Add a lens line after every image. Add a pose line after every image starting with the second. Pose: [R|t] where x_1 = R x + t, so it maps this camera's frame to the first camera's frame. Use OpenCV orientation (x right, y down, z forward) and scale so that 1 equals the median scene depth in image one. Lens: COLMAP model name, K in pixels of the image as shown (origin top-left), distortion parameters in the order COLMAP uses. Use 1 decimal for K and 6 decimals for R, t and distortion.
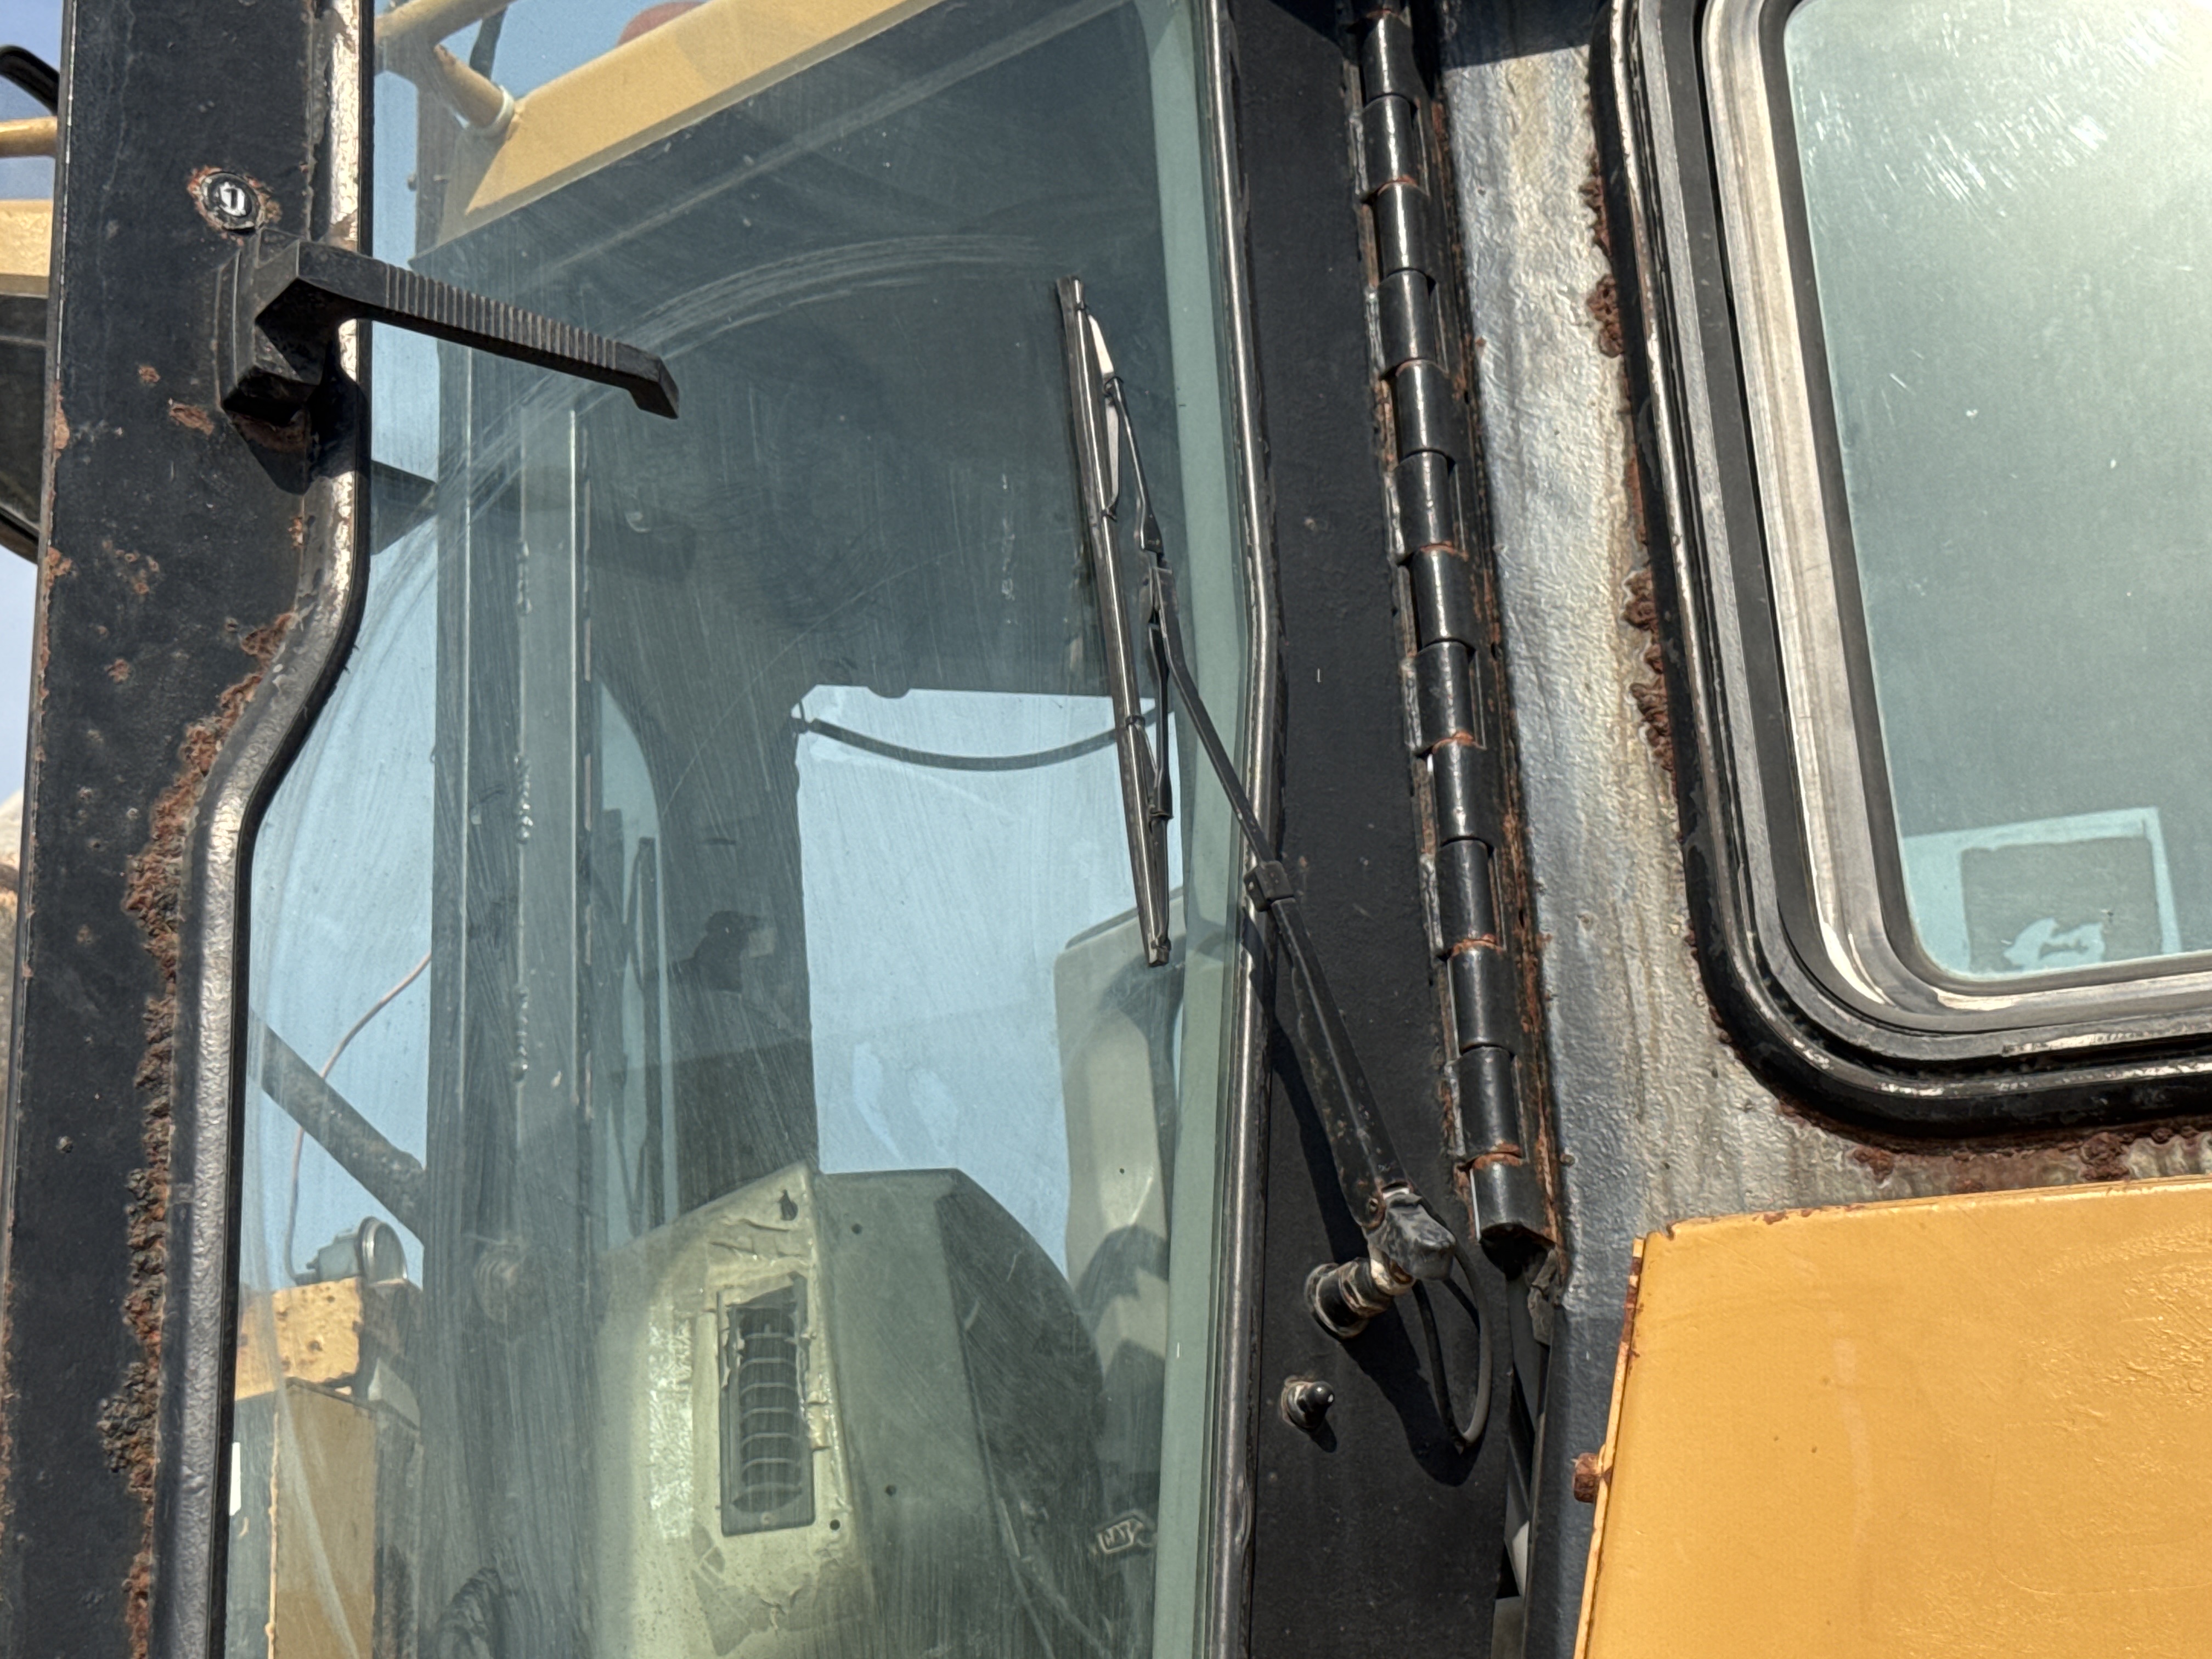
lens RADIAL K [[4302.1, 0, 1099.4], [0, 4302.1, 831.0], [0, 0, 1]] dist [0.170449, 0.000000]
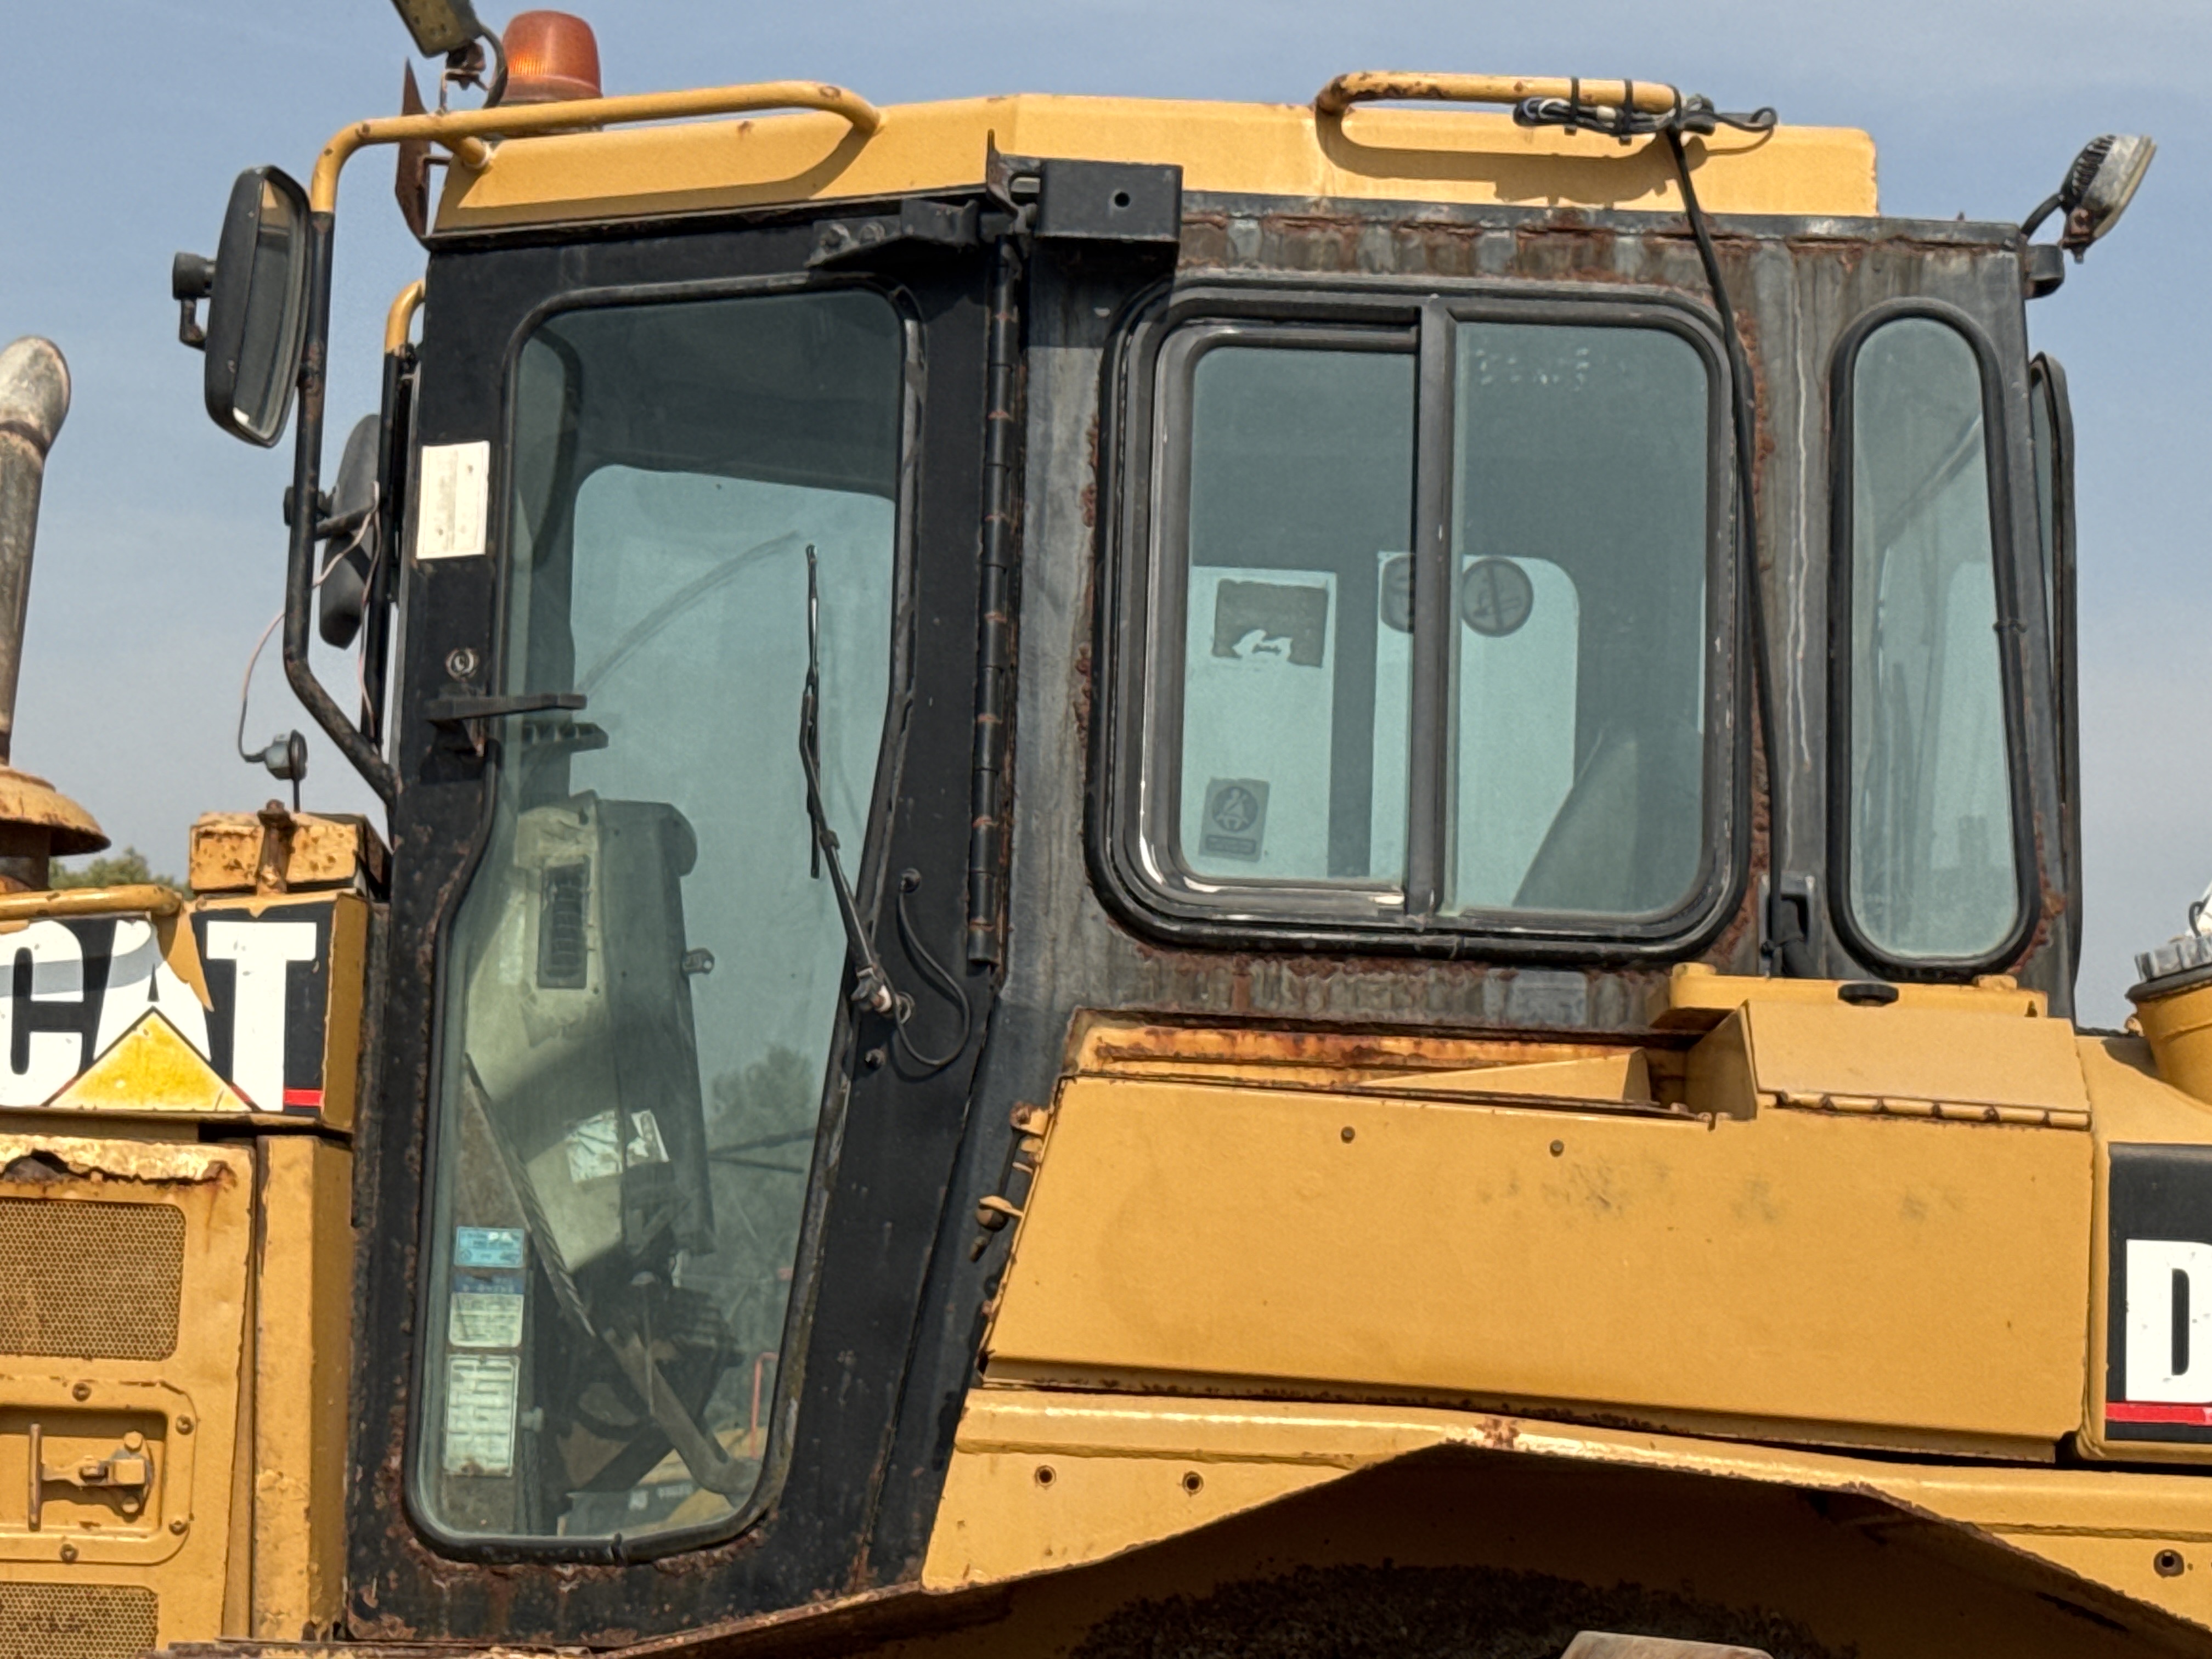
lens RADIAL K [[5426.2, 0, 1106.8], [0, 5426.2, 829.0], [0, 0, 1]] dist [0.054743, 0.000000]
pose [[0.971186, 0.127319, 0.201465, -0.386279], [-0.173907, 0.956607, 0.233795, -0.594545], [-0.162956, -0.262094, 0.951185, -1.539426]]
